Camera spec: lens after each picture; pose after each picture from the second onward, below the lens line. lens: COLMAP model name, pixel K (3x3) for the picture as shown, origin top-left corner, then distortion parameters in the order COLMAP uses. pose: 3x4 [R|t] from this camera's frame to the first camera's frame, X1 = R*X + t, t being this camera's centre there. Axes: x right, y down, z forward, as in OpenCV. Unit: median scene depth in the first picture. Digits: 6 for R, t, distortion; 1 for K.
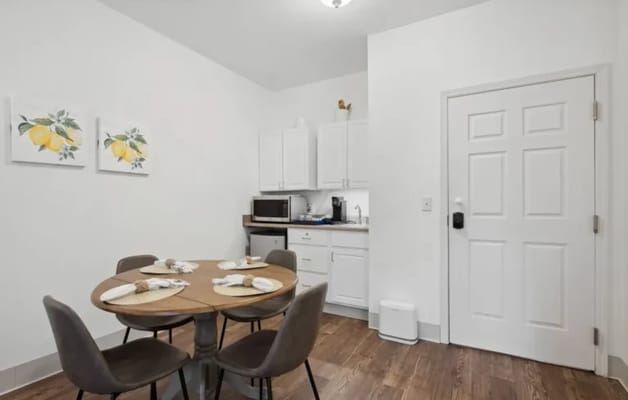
lens RADIAL K [[309.0, 0, 314.1], [0, 309.0, 202.2], [0, 0, 1]] dist [0.006516, 0.000142]
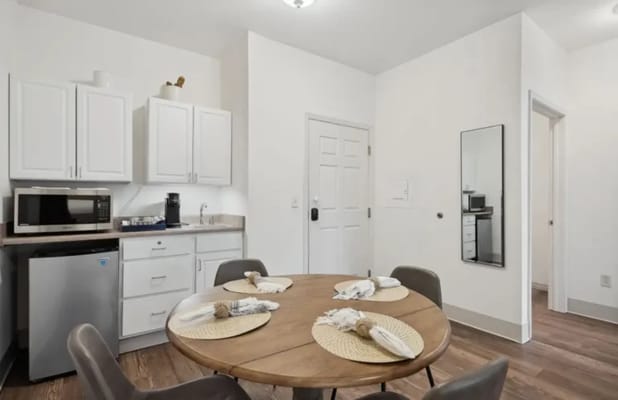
lens RADIAL K [[299.8, 0, 307.9], [0, 299.8, 197.2], [0, 0, 1]] dist [0.001619, 0.000111]
pose [[0.414145, 0.011146, 0.910143, -0.514482], [-0.004137, 0.999938, -0.010364, -0.000173], [-0.910201, 0.000527, 0.414166, 0.365013]]
